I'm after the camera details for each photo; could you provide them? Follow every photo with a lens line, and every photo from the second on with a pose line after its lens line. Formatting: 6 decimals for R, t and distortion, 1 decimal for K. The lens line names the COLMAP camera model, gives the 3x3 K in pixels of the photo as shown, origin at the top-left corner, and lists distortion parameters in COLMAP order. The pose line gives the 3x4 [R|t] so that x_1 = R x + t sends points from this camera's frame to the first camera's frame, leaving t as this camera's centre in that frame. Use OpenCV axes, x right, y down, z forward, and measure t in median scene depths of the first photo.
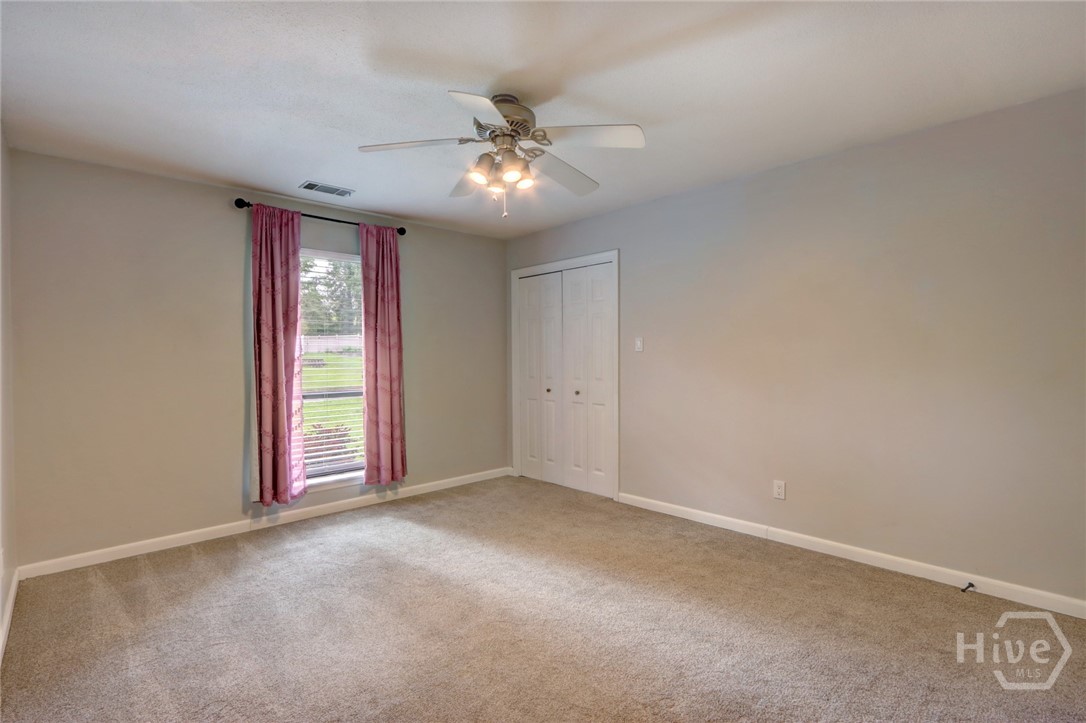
lens RADIAL K [[498.0, 0, 533.6], [0, 498.0, 356.4], [0, 0, 1]] dist [-0.011798, 0.000509]
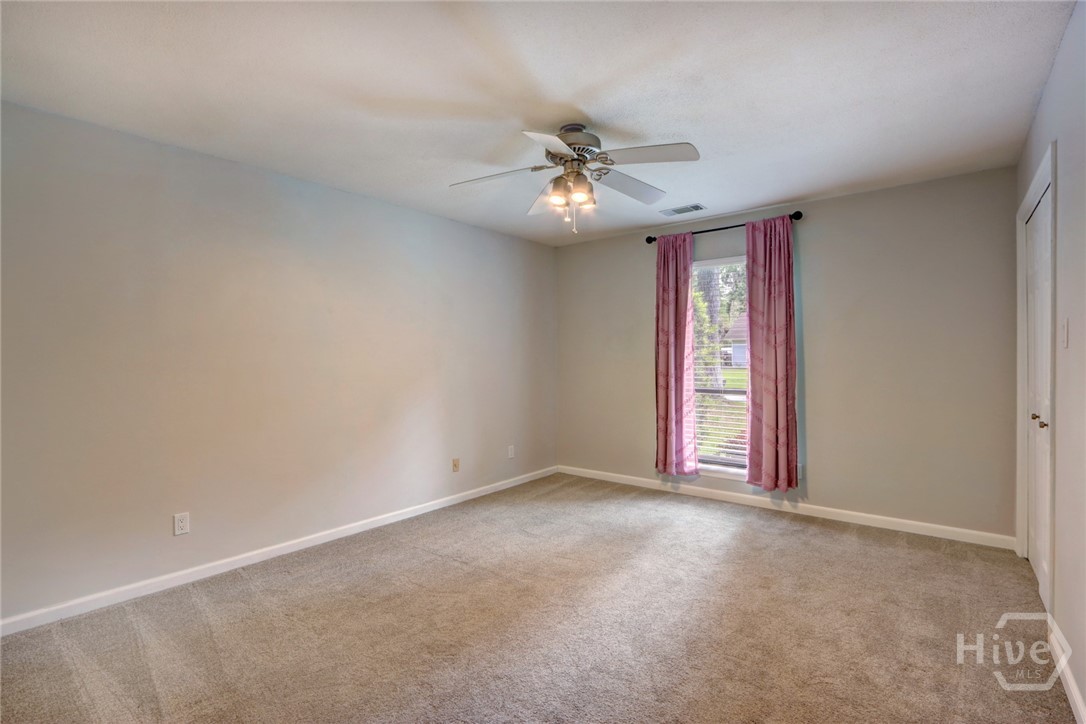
lens RADIAL K [[498.0, 0, 533.6], [0, 498.0, 356.9], [0, 0, 1]] dist [-0.011798, 0.000509]
pose [[0.149269, 0.005558, -0.988781, 0.631555], [0.000271, 0.999984, 0.005662, -0.003087], [0.988797, -0.001113, 0.149265, 0.456760]]
